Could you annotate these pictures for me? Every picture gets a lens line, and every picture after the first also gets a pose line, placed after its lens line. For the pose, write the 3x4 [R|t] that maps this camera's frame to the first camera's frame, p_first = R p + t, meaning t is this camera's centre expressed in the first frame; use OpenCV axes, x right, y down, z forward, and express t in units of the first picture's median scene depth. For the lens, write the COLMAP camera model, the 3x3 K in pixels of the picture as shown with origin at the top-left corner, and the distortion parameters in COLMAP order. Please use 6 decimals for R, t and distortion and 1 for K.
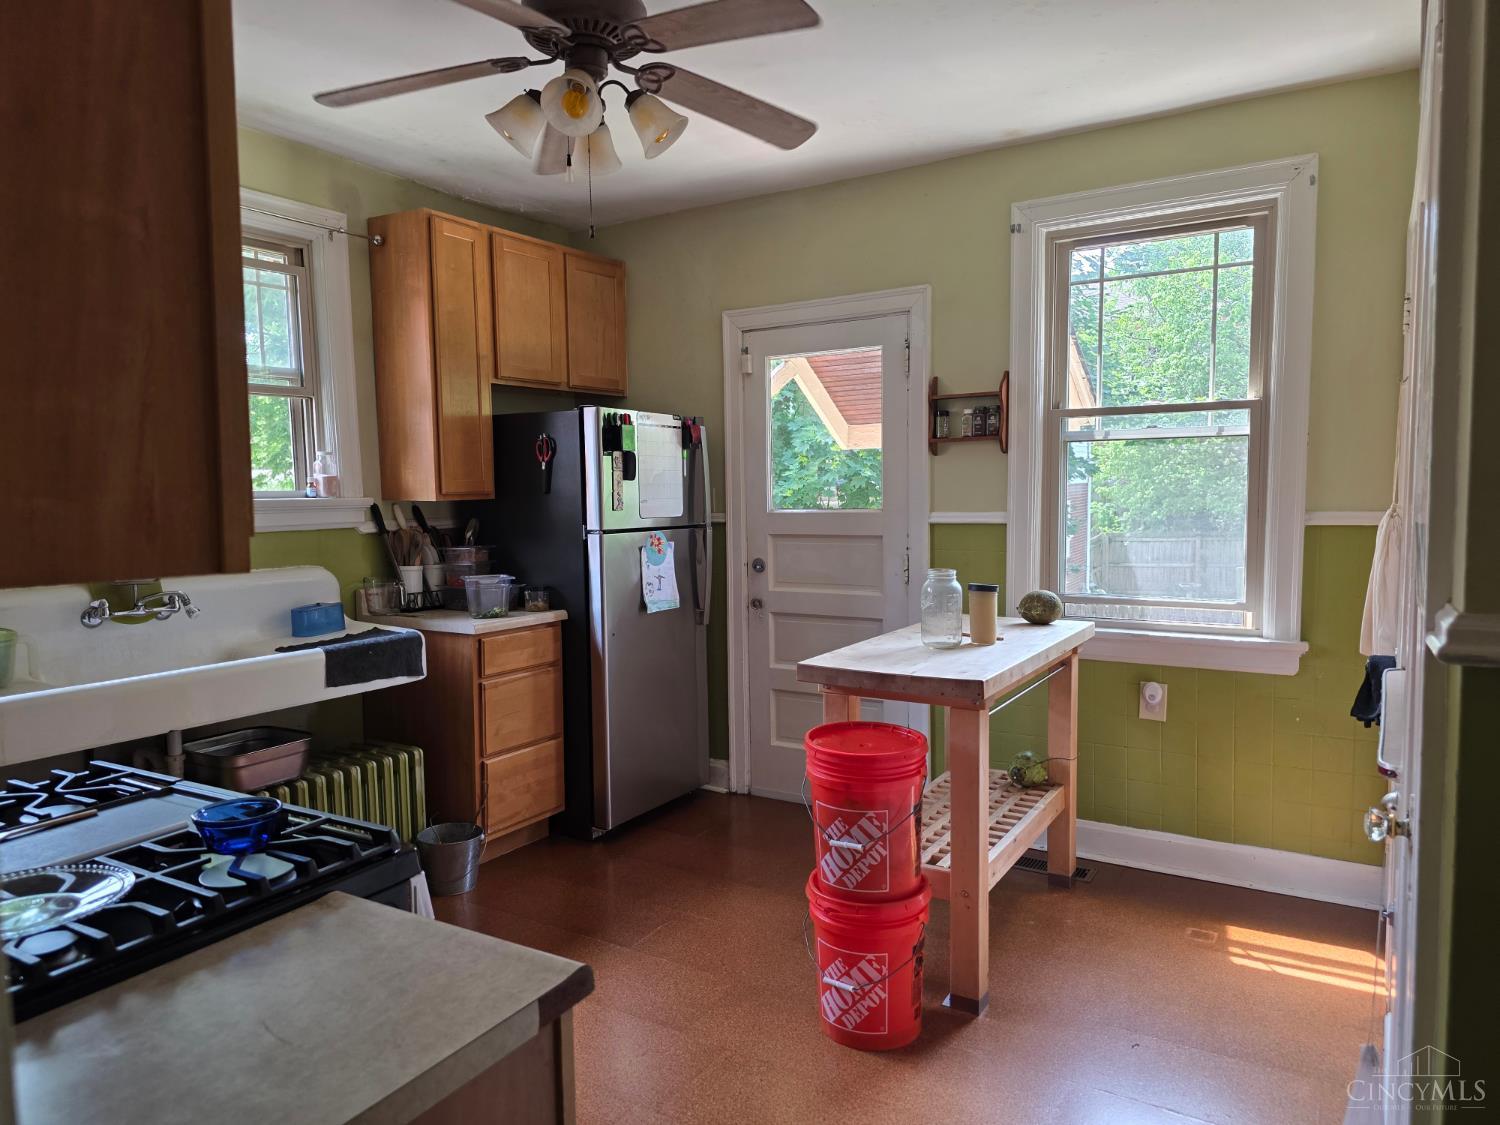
lens RADIAL K [[1017.4, 0, 749.8], [0, 1017.4, 569.2], [0, 0, 1]] dist [0.034771, -0.001111]
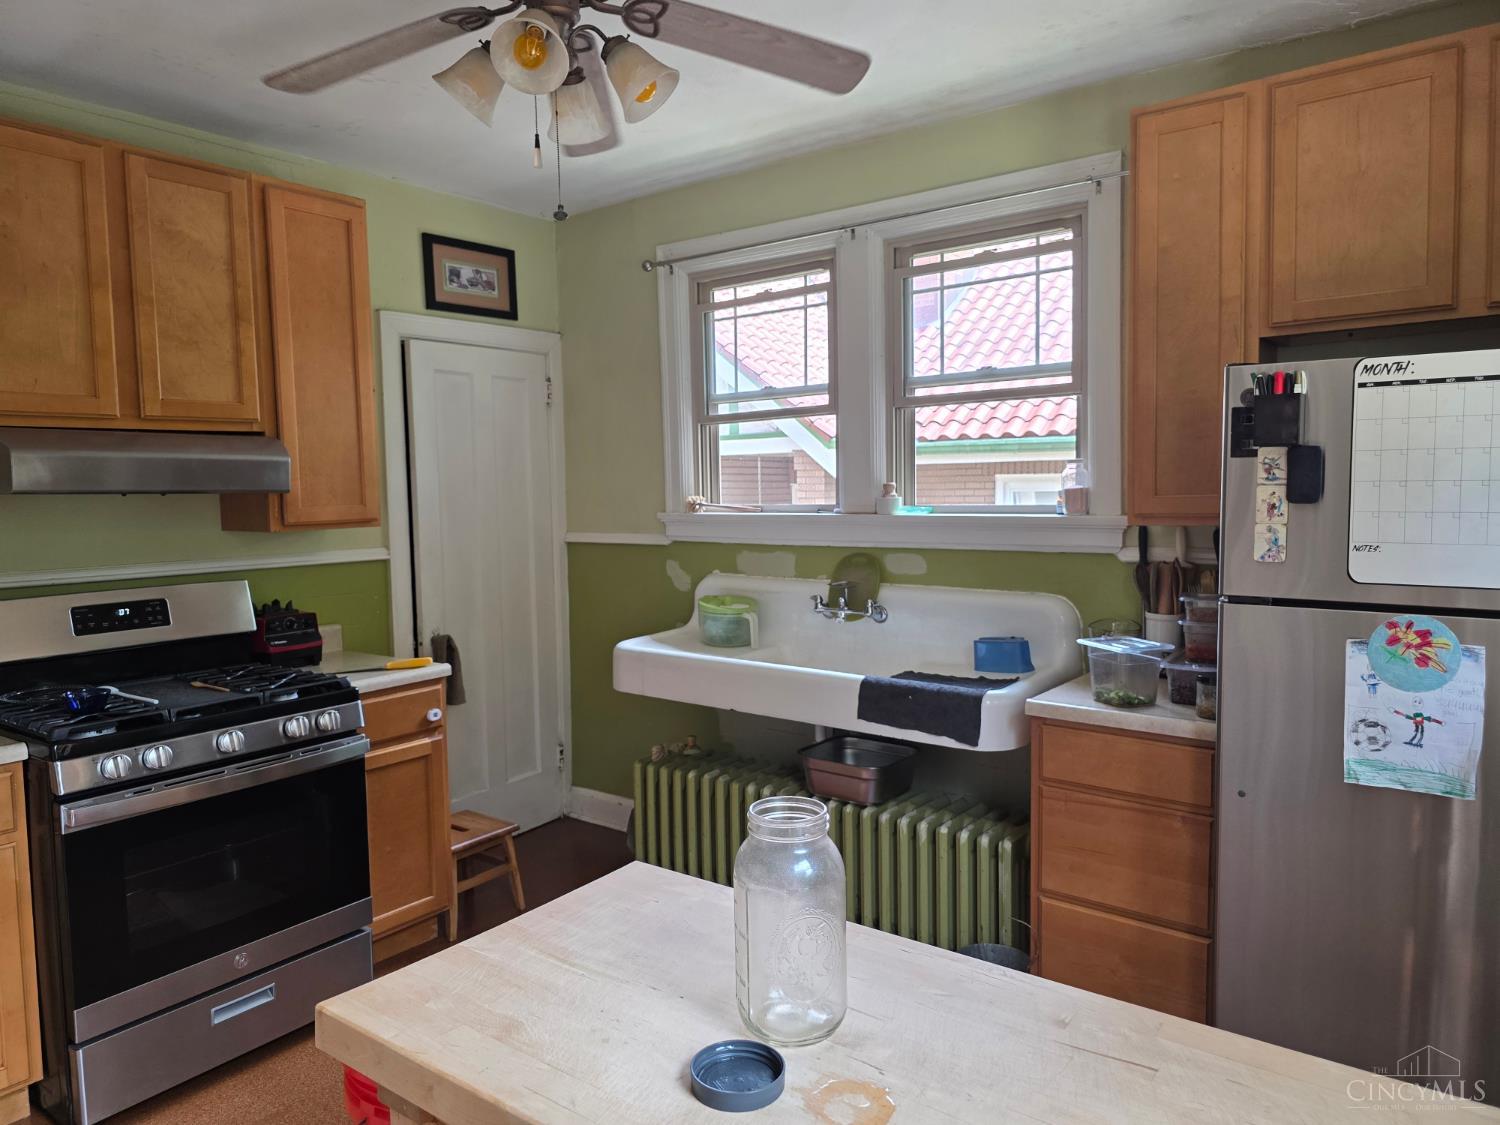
lens RADIAL K [[1017.4, 0, 748.7], [0, 1017.4, 552.6], [0, 0, 1]] dist [0.034771, -0.001111]
pose [[-0.109038, 0.082048, -0.990646, 0.420691], [-0.065019, 0.993865, 0.089472, -0.093085], [0.991909, 0.074166, -0.103035, 0.806313]]
